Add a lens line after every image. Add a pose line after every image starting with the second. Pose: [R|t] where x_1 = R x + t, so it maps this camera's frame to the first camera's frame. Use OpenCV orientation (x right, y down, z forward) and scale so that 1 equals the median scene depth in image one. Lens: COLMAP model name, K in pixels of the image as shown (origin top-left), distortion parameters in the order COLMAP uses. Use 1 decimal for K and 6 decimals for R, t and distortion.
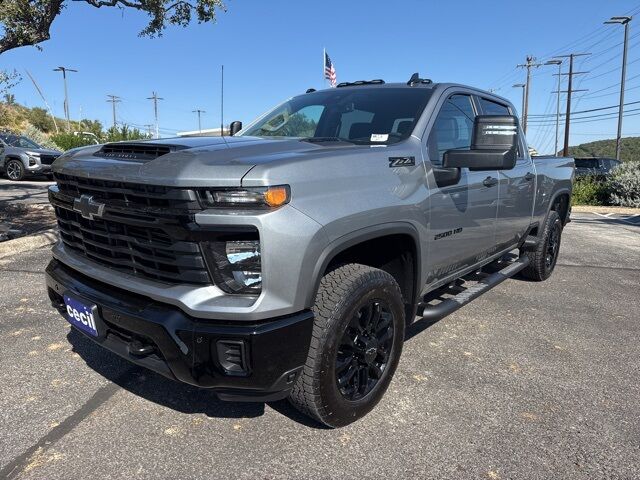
lens RADIAL K [[437.4, 0, 314.4], [0, 437.4, 239.6], [0, 0, 1]] dist [0.055636, 0.000237]
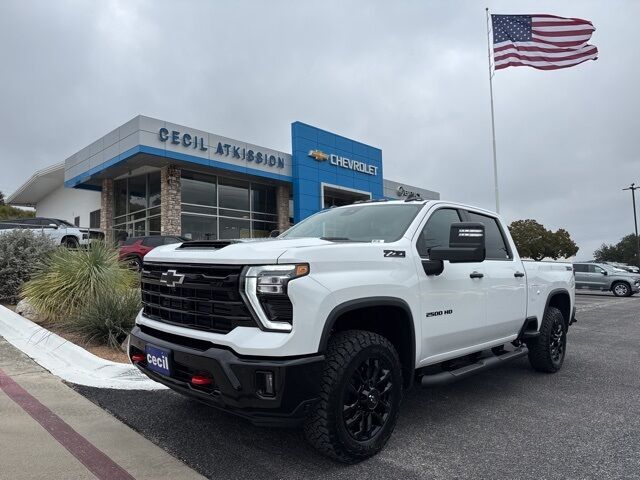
lens RADIAL K [[437.4, 0, 321.3], [0, 437.4, 242.2], [0, 0, 1]] dist [0.055636, 0.000237]
pose [[0.997843, 0.000067, -0.065644, 0.057990], [-0.016363, 0.968686, -0.247750, 0.118323], [0.063572, 0.248290, 0.966598, -0.310840]]
